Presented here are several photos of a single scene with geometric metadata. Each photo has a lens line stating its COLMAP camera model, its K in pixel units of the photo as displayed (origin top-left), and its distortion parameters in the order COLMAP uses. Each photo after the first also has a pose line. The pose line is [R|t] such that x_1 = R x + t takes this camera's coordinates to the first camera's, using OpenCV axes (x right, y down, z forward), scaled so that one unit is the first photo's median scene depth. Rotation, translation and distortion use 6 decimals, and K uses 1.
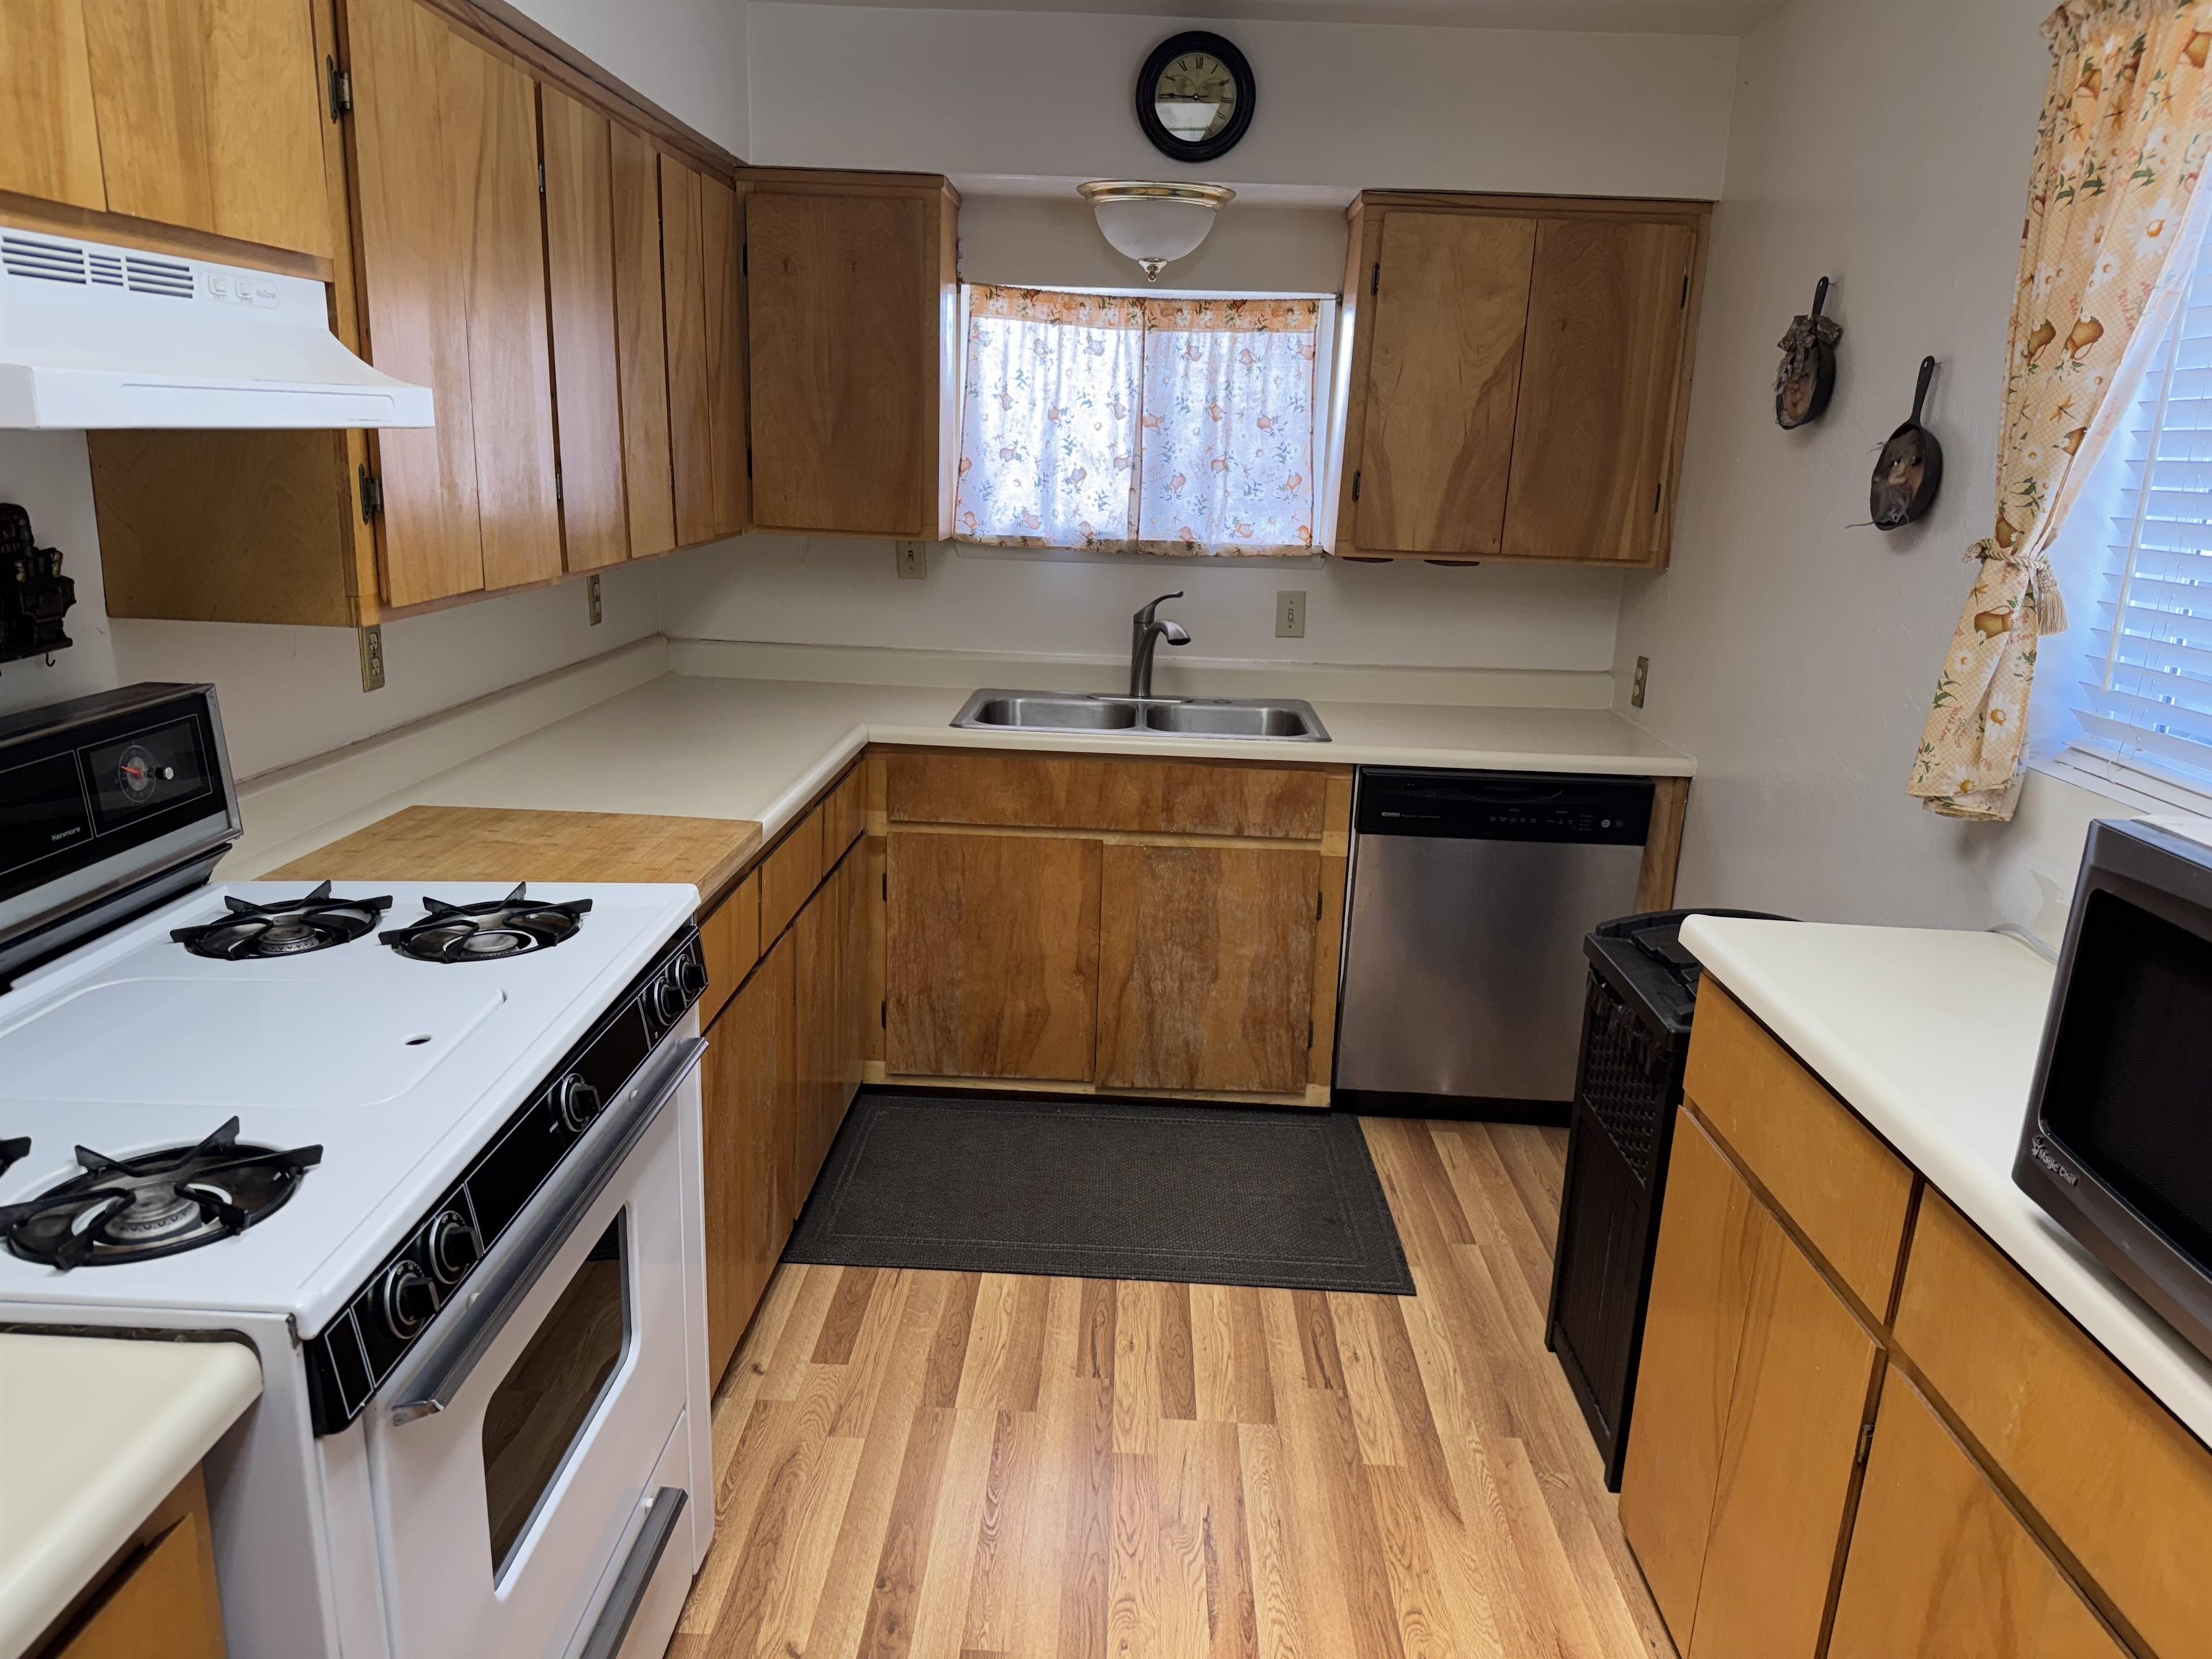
lens RADIAL K [[1541.1, 0, 1106.0], [0, 1541.1, 829.5], [0, 0, 1]] dist [0.147957, -0.265138]
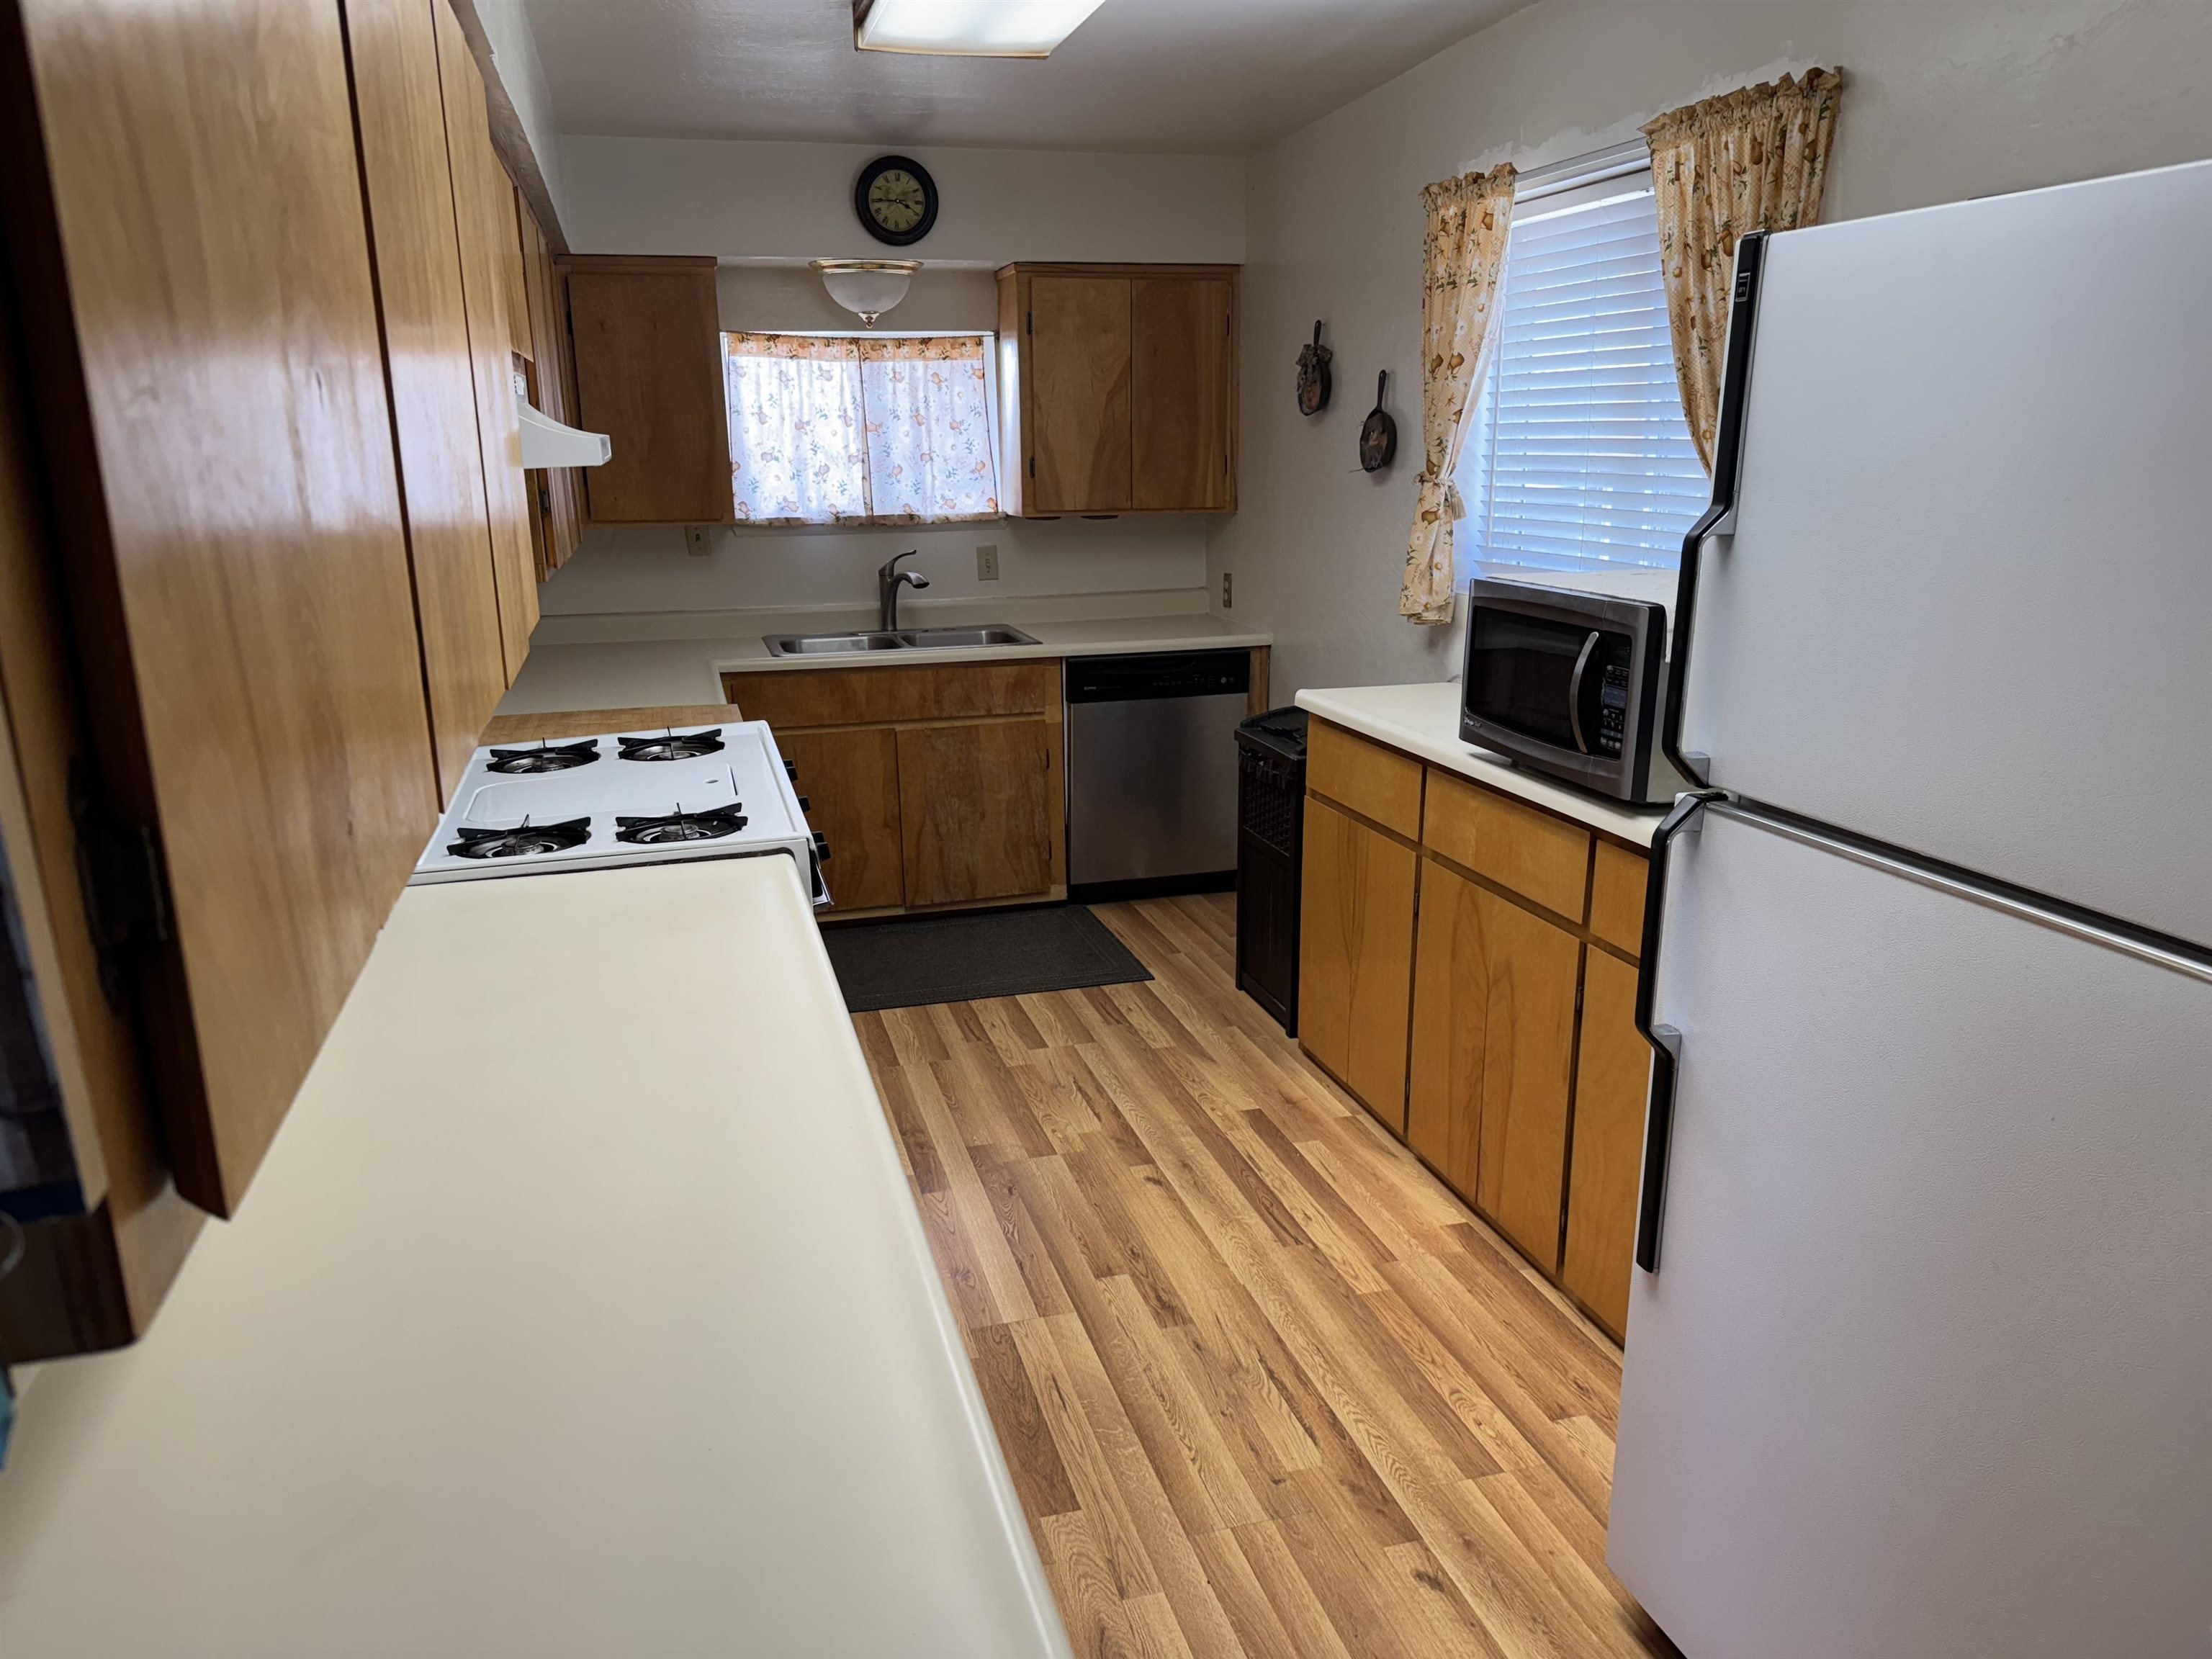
lens RADIAL K [[1541.1, 0, 1106.0], [0, 1541.1, 829.5], [0, 0, 1]] dist [0.147957, -0.265138]
pose [[0.953065, -0.123492, 0.276436, -0.213381], [0.122060, 0.992269, 0.022450, 0.088068], [-0.277072, 0.012346, 0.960770, -0.394498]]
